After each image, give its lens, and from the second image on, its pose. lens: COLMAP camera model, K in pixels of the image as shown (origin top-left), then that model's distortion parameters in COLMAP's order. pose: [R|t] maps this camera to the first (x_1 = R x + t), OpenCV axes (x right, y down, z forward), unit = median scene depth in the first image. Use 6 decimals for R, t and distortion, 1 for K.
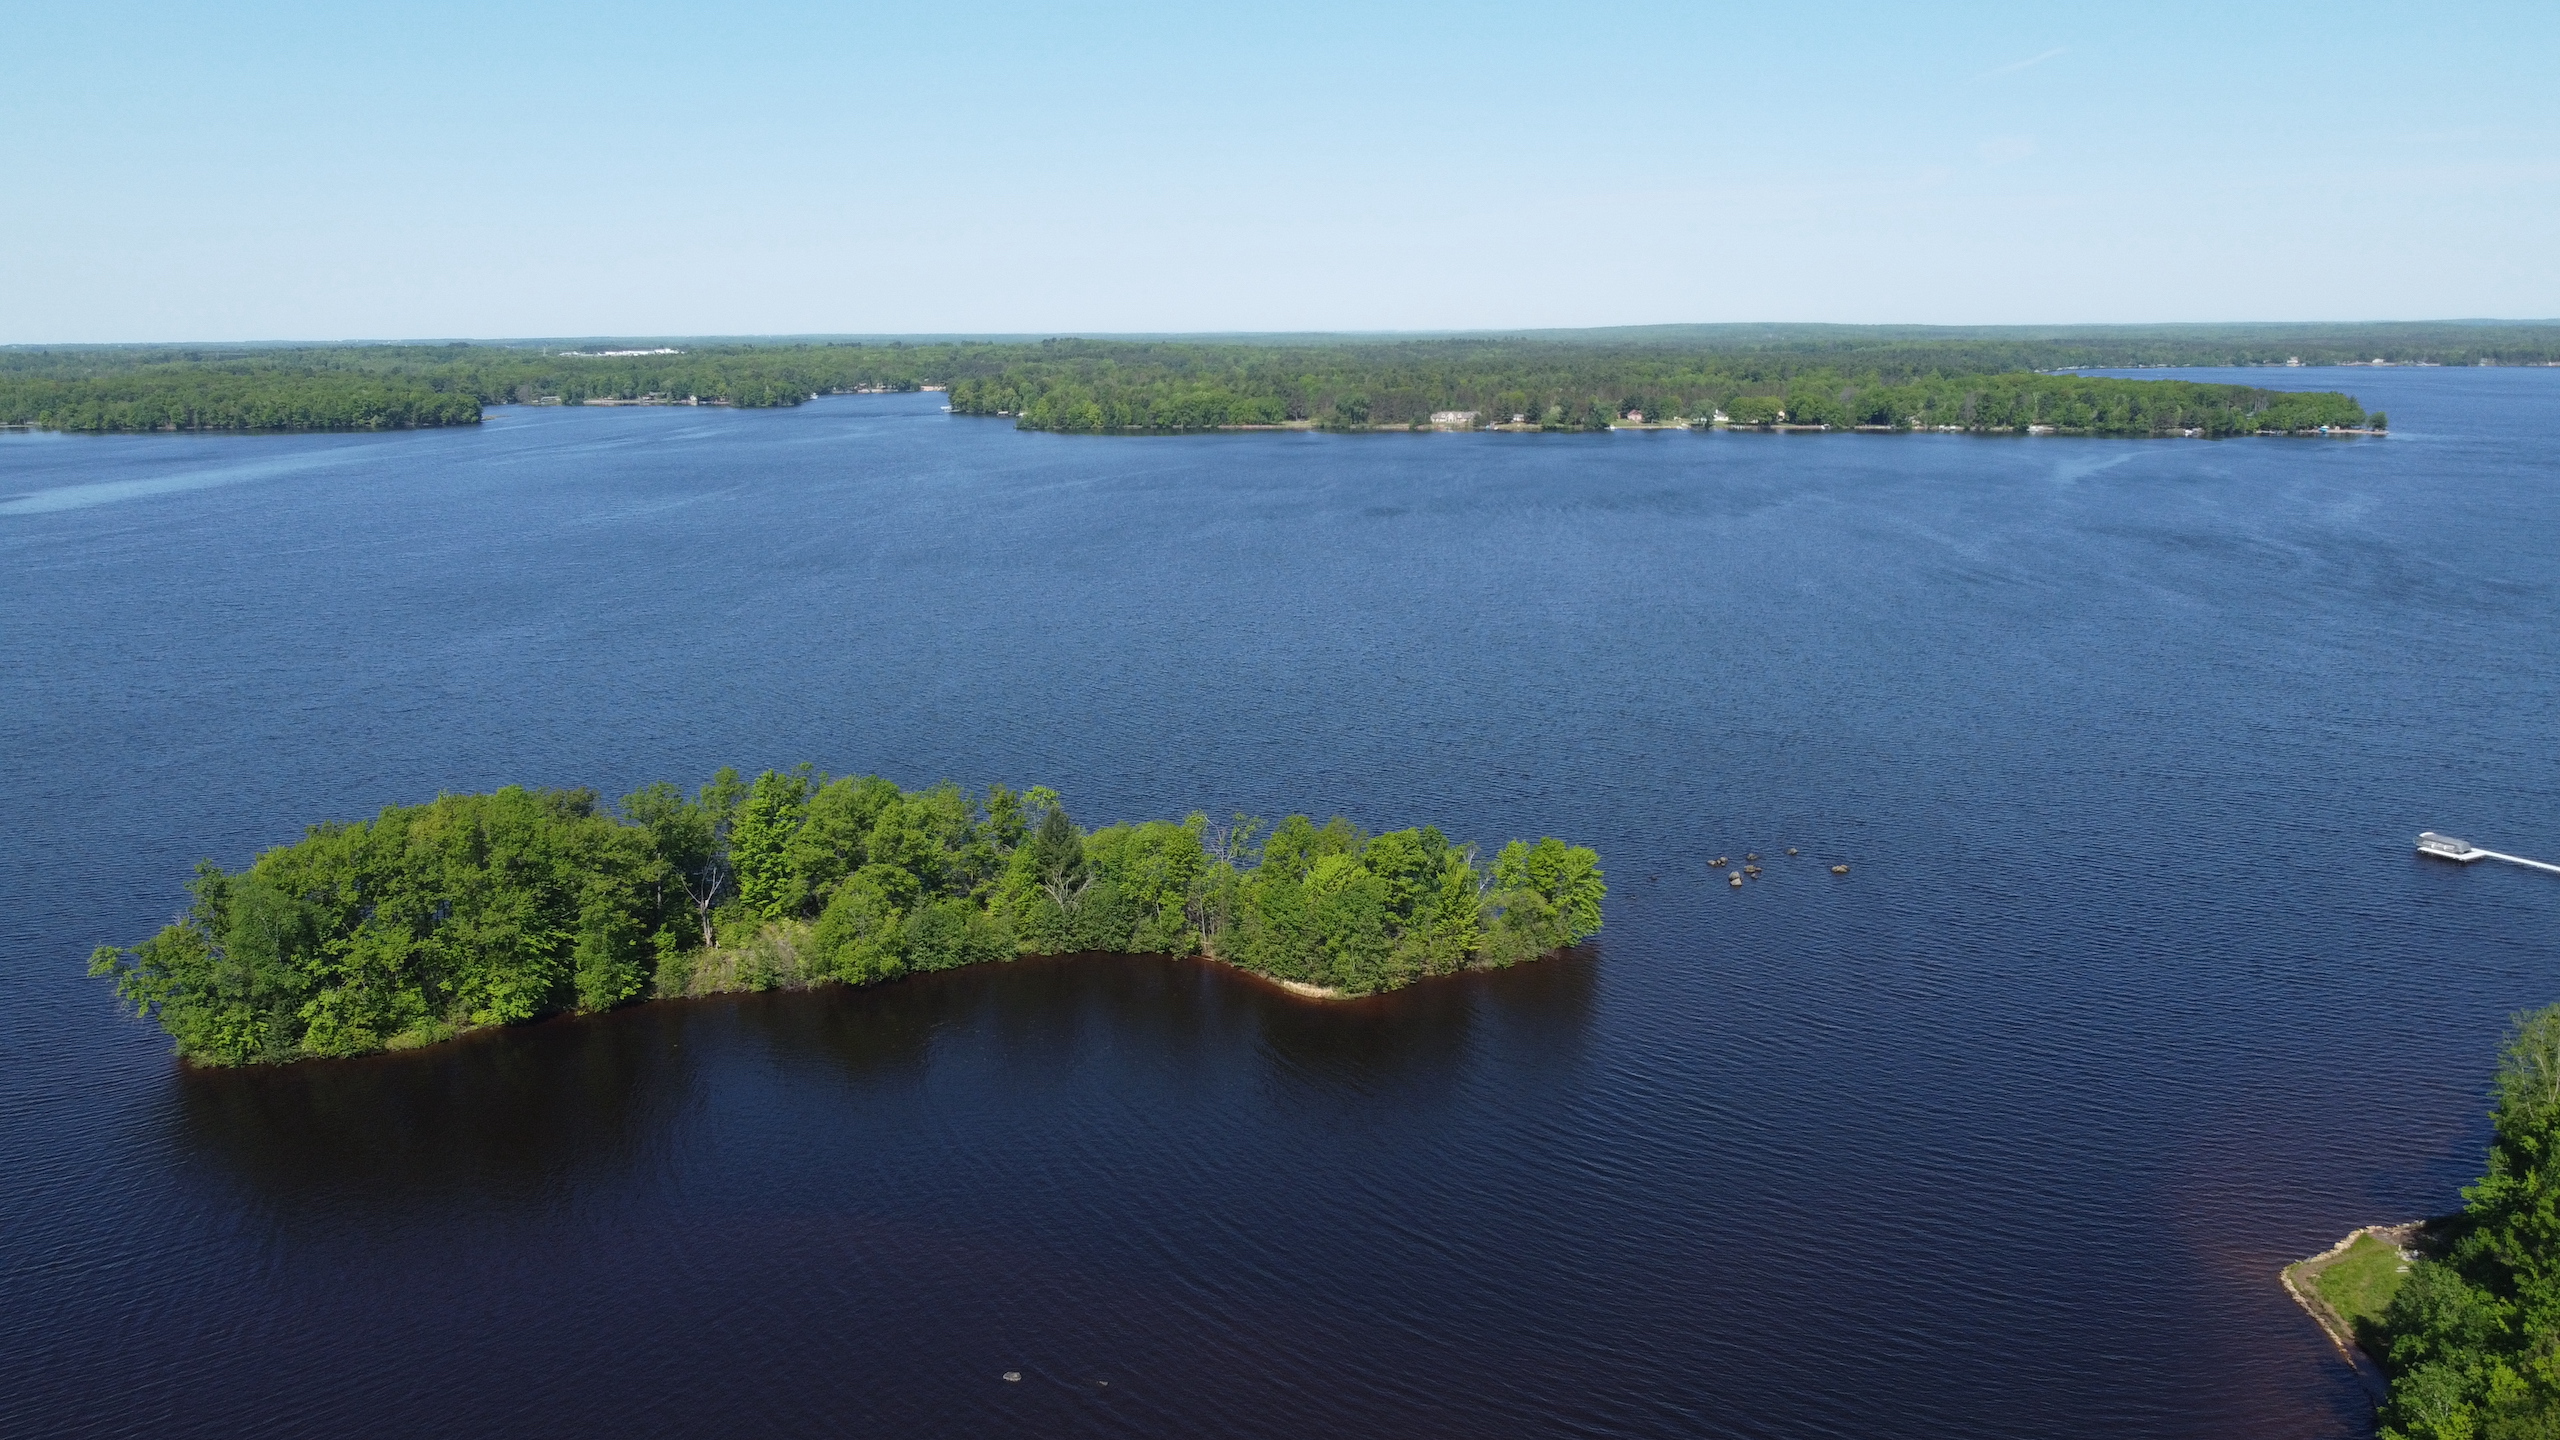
lens RADIAL K [[1827.3, 0, 1280.0], [0, 1827.3, 720.0], [0, 0, 1]] dist [-0.085304, 0.060185]
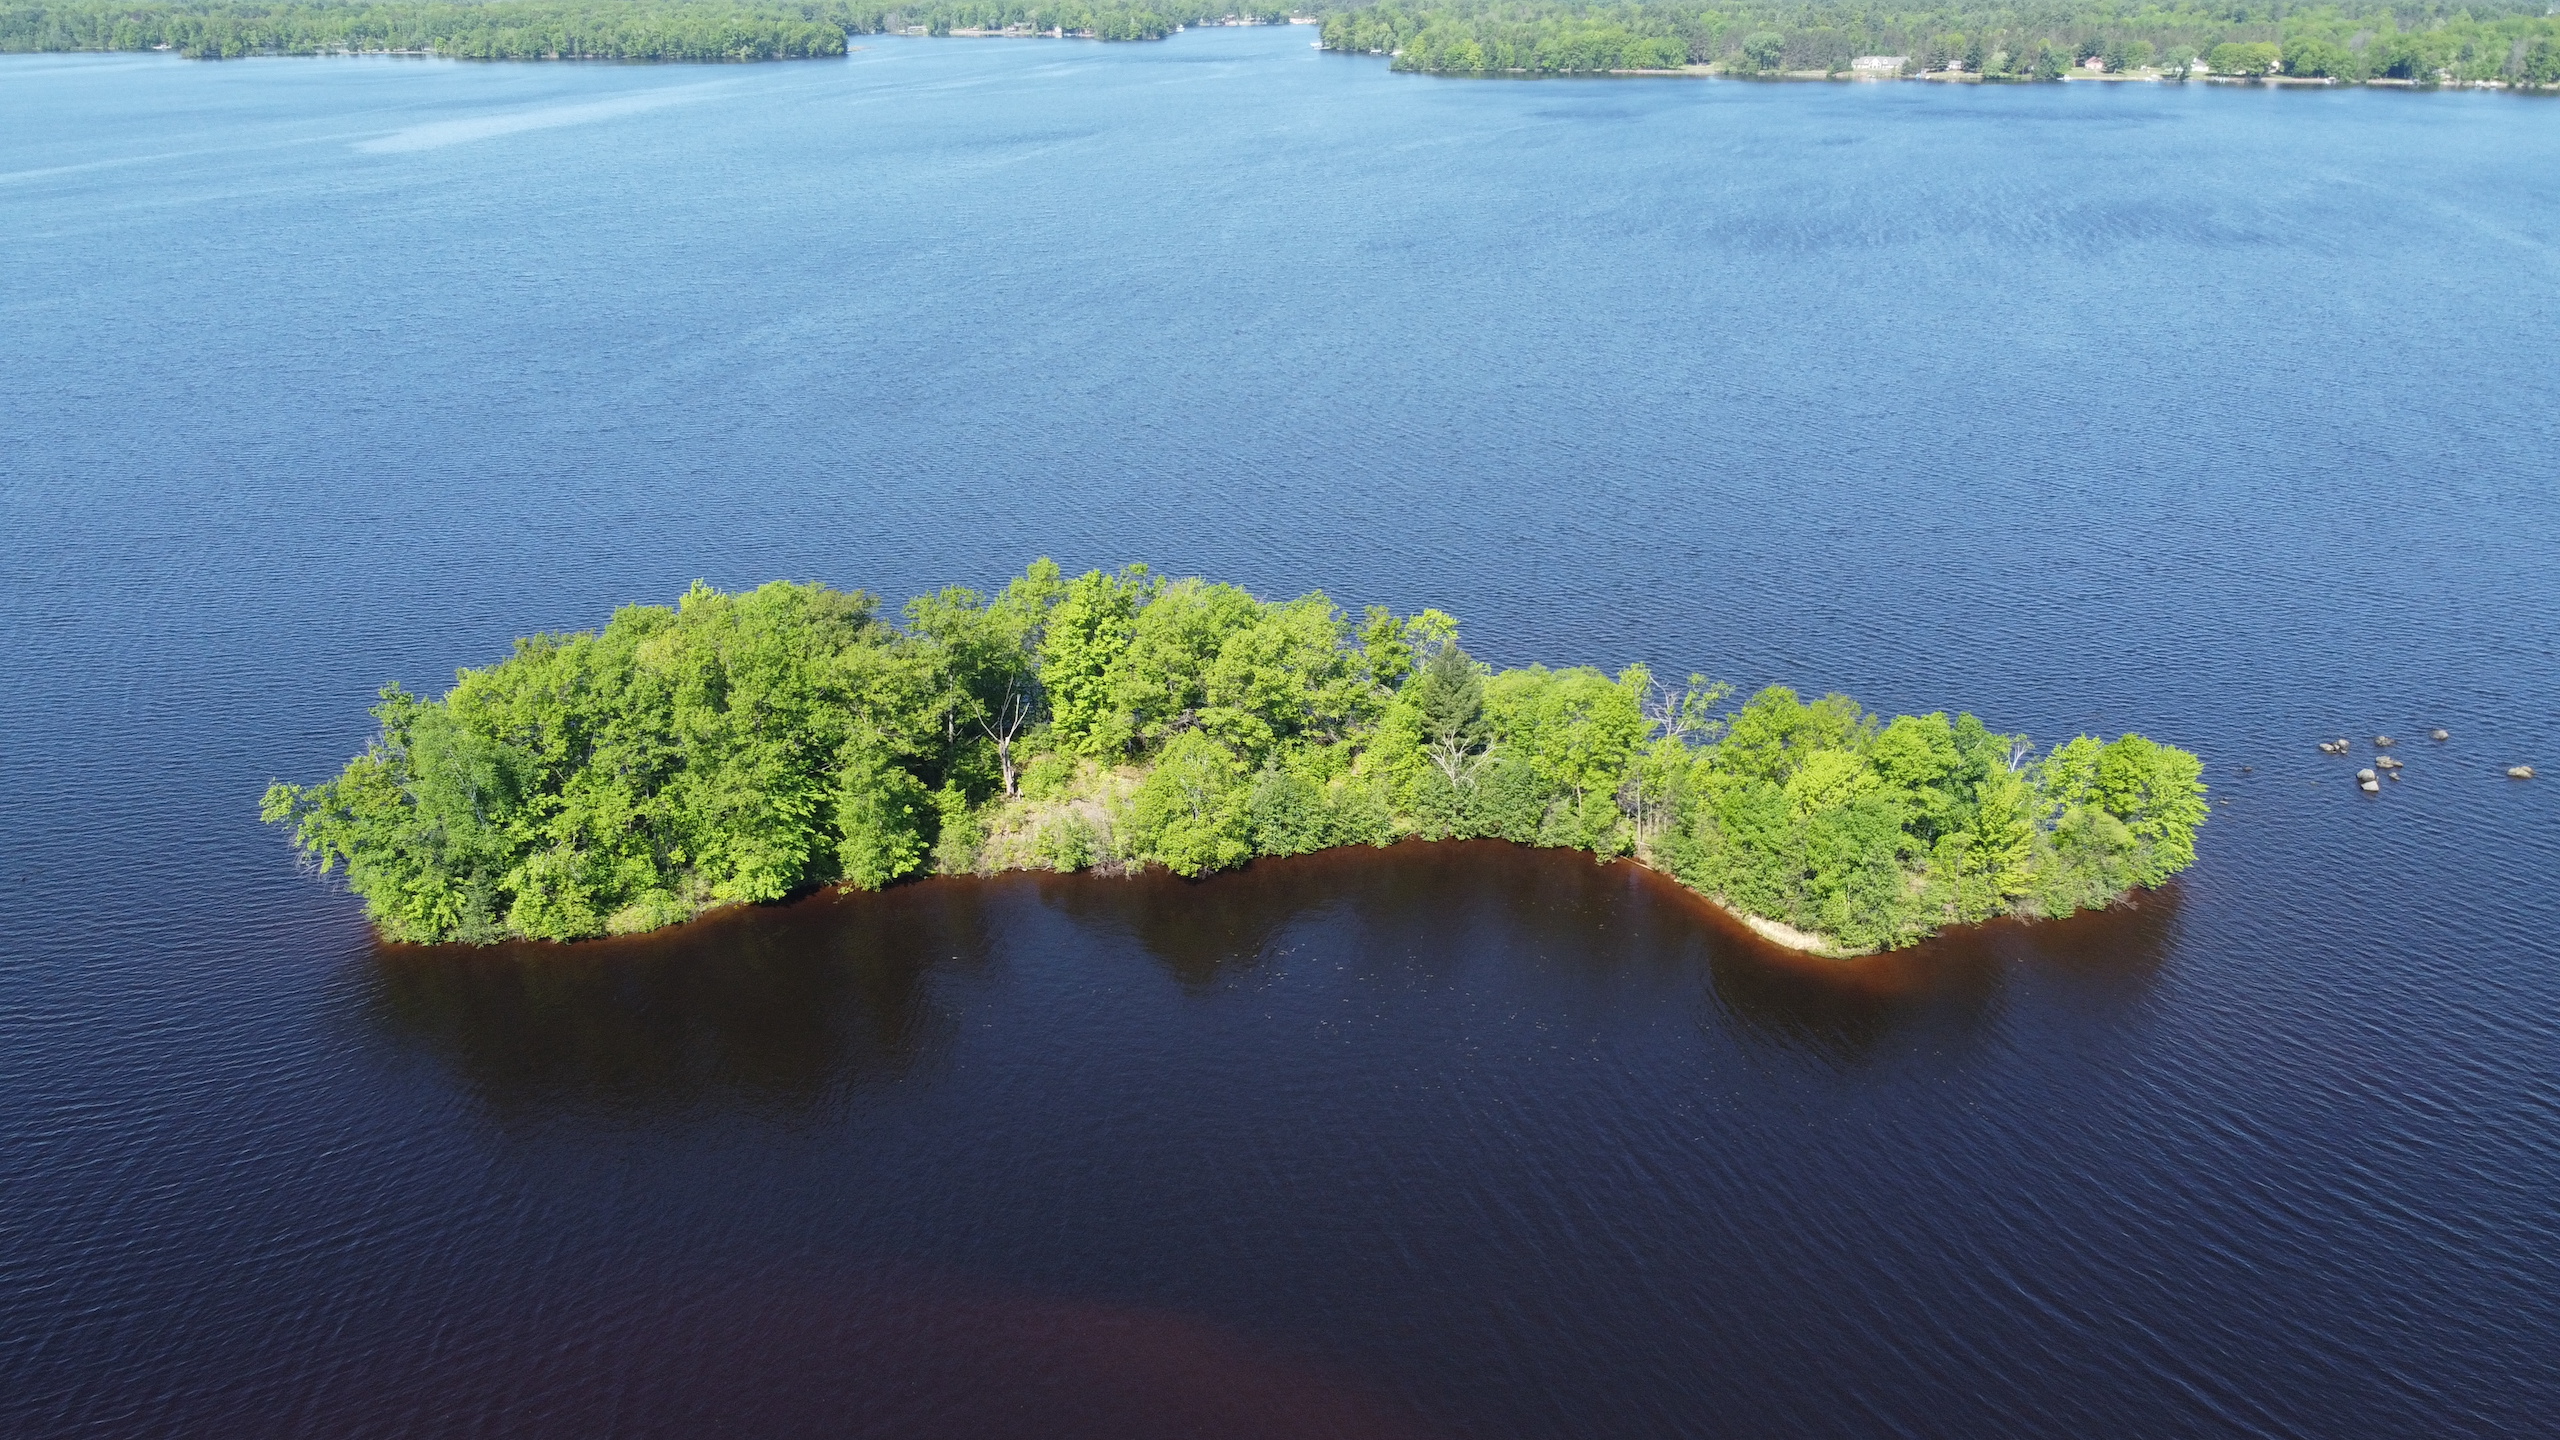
lens RADIAL K [[1845.1, 0, 1280.0], [0, 1845.1, 720.0], [0, 0, 1]] dist [-0.020021, -0.010580]
pose [[0.980593, 0.072726, -0.182065, -0.050663], [-0.038492, 0.981996, 0.184940, -0.062073], [0.192237, -0.174343, 0.965738, 0.235595]]
